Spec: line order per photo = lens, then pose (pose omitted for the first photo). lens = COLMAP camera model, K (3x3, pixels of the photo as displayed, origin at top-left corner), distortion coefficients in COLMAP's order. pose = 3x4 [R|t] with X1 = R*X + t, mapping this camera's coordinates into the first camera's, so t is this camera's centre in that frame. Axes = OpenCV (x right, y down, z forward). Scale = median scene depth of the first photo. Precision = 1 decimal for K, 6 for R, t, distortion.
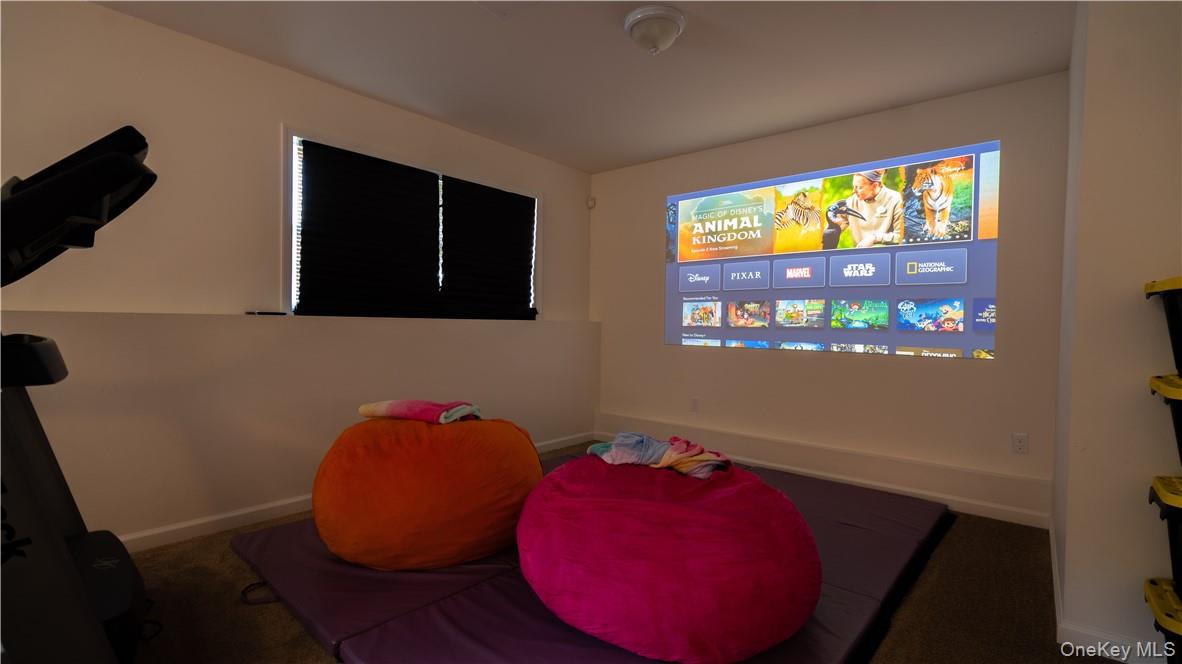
lens RADIAL K [[530.7, 0, 589.7], [0, 530.7, 331.5], [0, 0, 1]] dist [-0.001482, 0.000162]
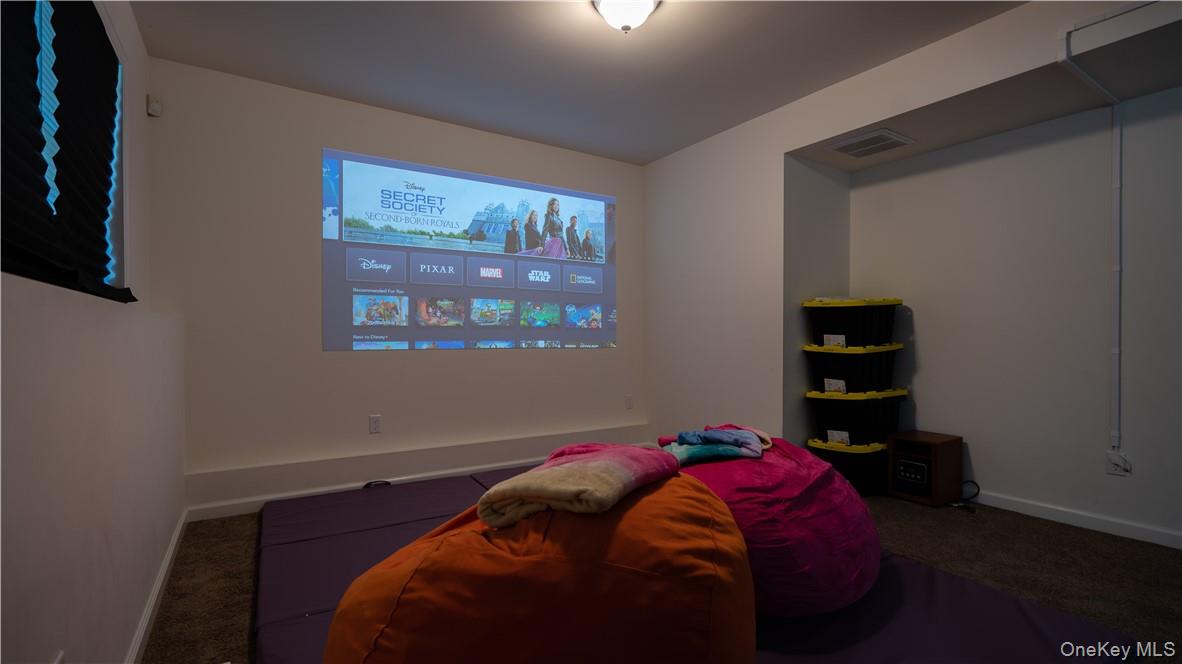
lens RADIAL K [[530.7, 0, 587.3], [0, 530.7, 330.4], [0, 0, 1]] dist [-0.001482, 0.000162]
pose [[0.288313, -0.010813, 0.957475, -0.522177], [0.015084, 0.999863, 0.006750, -0.003514], [-0.957417, 0.012496, 0.288437, 0.521766]]
